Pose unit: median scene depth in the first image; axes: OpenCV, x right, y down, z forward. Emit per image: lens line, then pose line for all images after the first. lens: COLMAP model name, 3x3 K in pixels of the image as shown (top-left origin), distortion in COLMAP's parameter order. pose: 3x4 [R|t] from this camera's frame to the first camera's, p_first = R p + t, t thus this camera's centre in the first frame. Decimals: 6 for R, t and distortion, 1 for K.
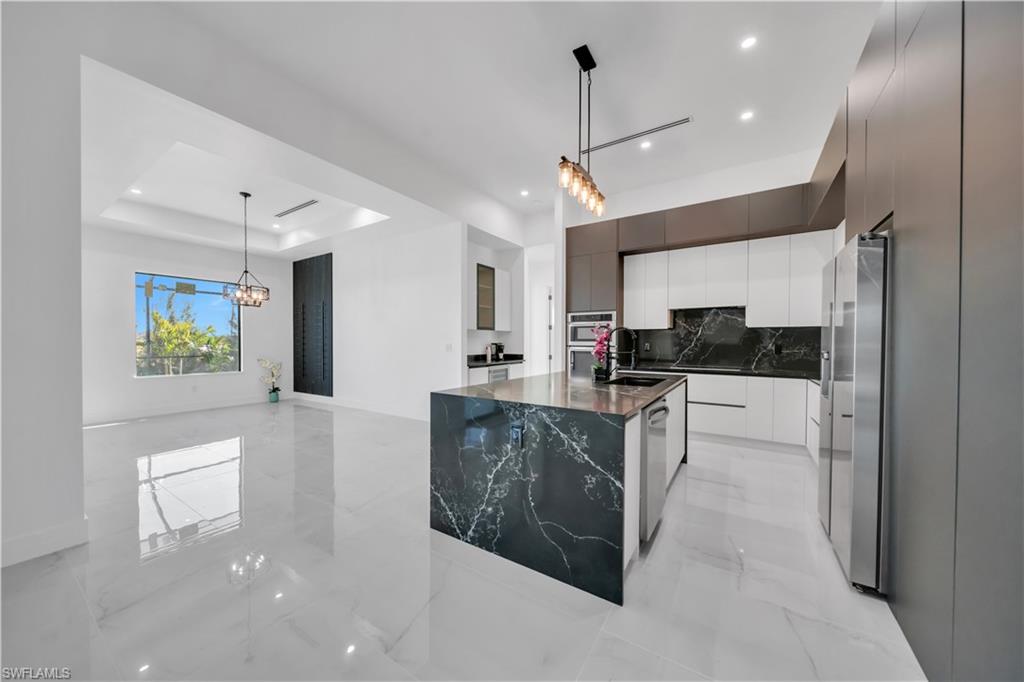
lens RADIAL K [[354.6, 0, 510.2], [0, 354.6, 344.9], [0, 0, 1]] dist [-0.003707, -0.000455]
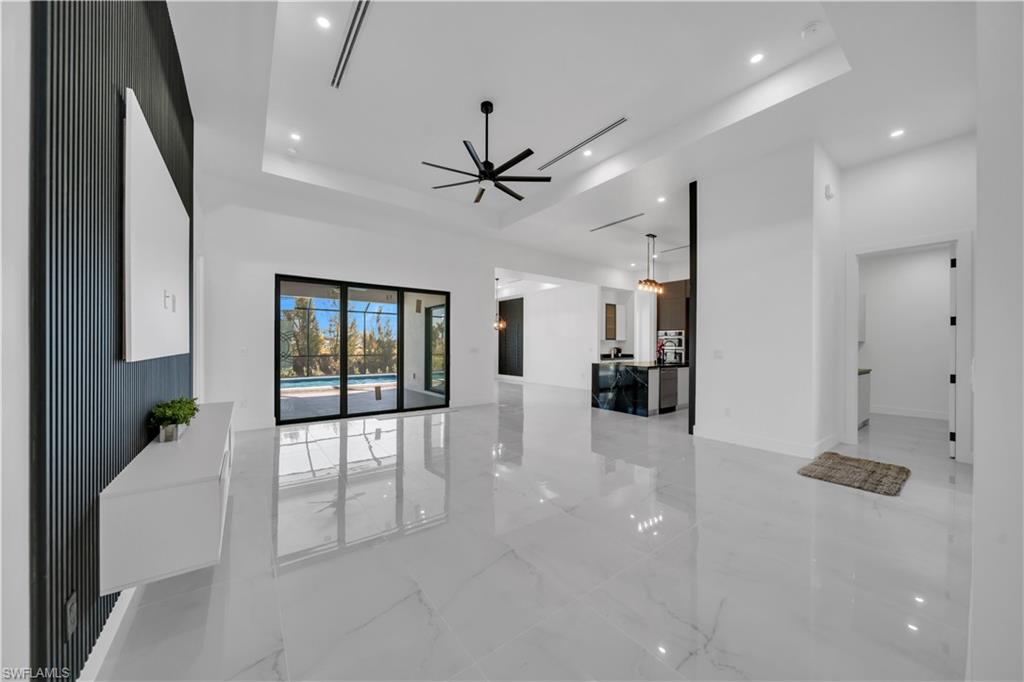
lens RADIAL K [[354.6, 0, 513.3], [0, 354.6, 347.2], [0, 0, 1]] dist [-0.003707, -0.000455]
pose [[0.943526, 0.005353, -0.331256, 0.066552], [-0.007357, 0.999961, -0.004795, 0.006609], [0.331217, 0.006961, 0.943529, -0.935096]]
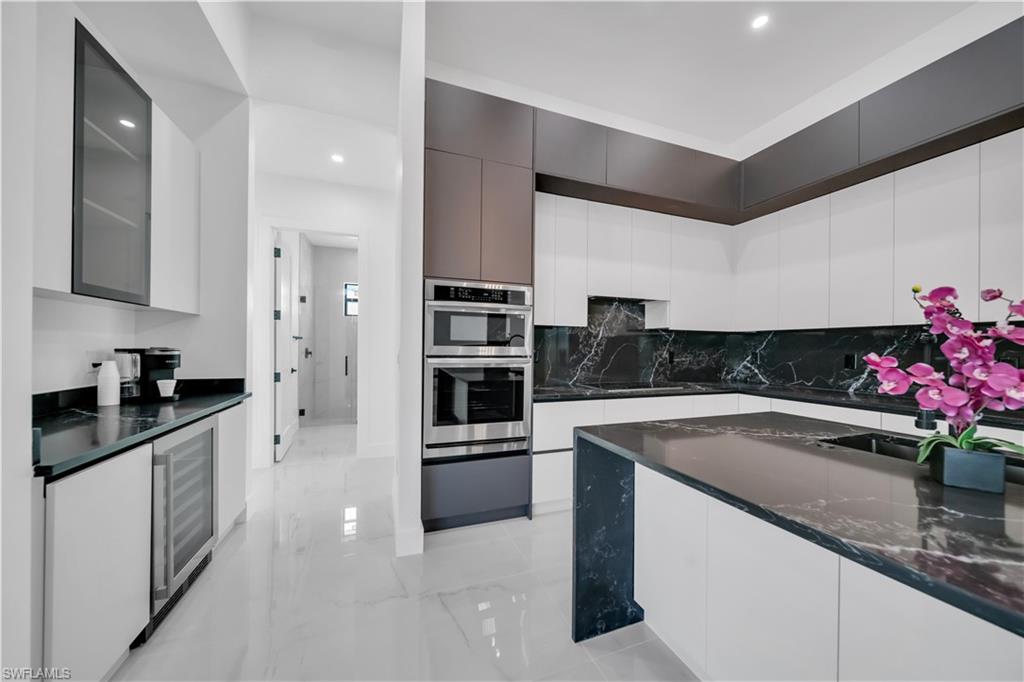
lens RADIAL K [[354.6, 0, 513.5], [0, 354.6, 345.4], [0, 0, 1]] dist [-0.003707, -0.000455]
pose [[0.595886, 0.009113, 0.803017, -0.114180], [-0.002417, 0.999951, -0.009555, -0.005843], [-0.803065, 0.003752, 0.595879, 0.666215]]
